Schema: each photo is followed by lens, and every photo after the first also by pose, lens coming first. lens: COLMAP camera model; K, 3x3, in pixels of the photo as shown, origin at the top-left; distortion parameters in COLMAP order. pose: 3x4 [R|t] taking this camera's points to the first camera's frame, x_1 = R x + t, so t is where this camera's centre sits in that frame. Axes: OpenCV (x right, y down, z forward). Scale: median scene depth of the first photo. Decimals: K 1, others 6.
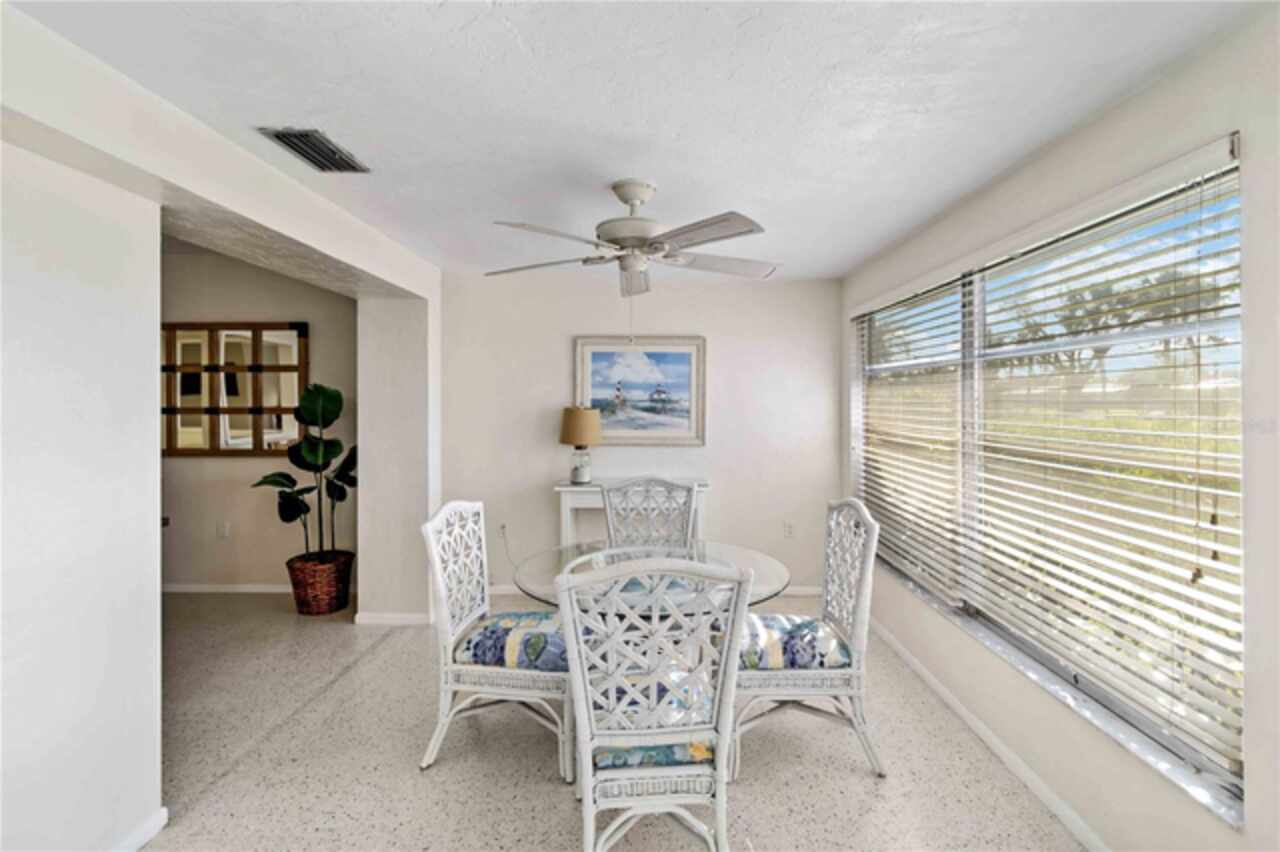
lens RADIAL K [[614.2, 0, 634.9], [0, 614.2, 399.2], [0, 0, 1]] dist [0.003262, 0.000927]
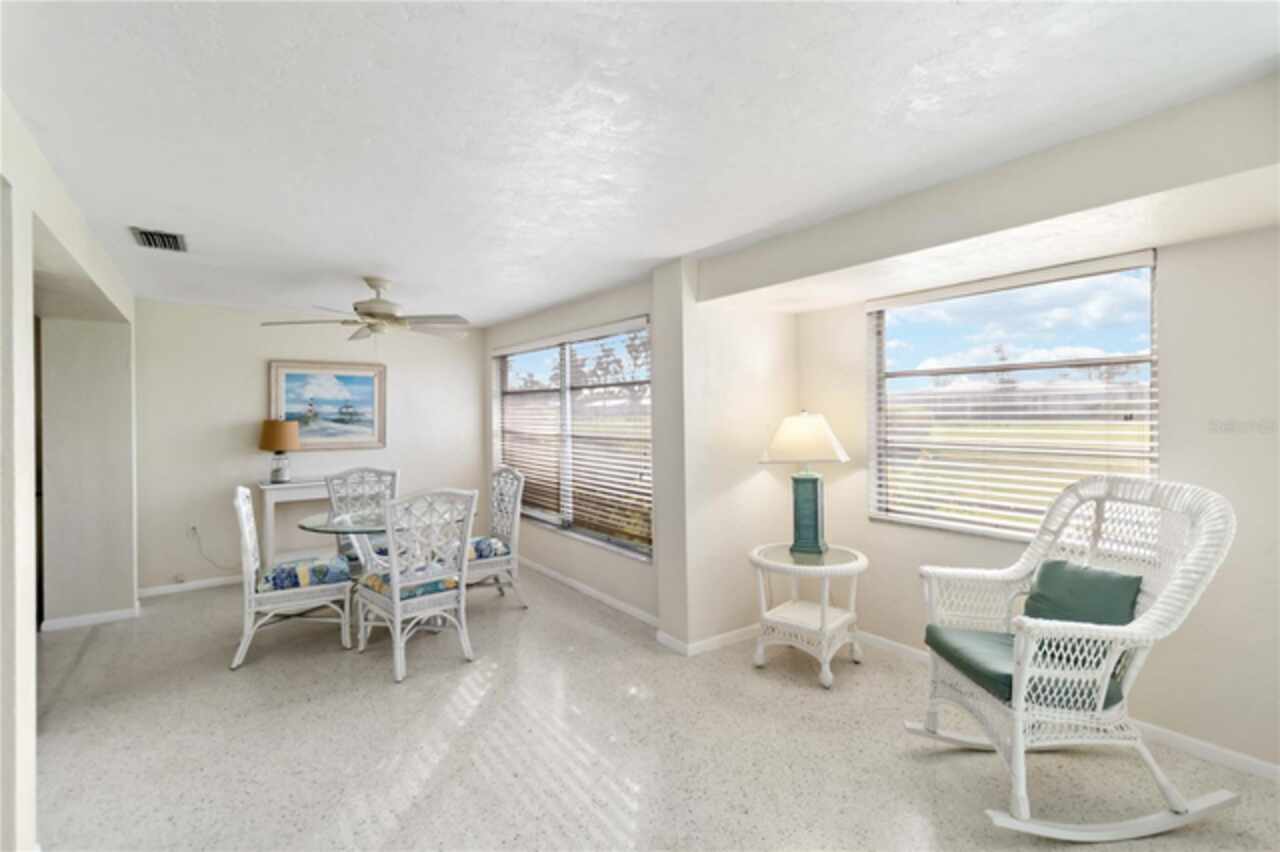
lens RADIAL K [[614.2, 0, 637.5], [0, 614.2, 420.8], [0, 0, 1]] dist [0.003262, 0.000927]
pose [[0.812141, -0.016509, 0.583227, -0.223705], [0.007795, 0.999817, 0.017446, -0.000133], [-0.583409, -0.009623, 0.812122, -0.397029]]
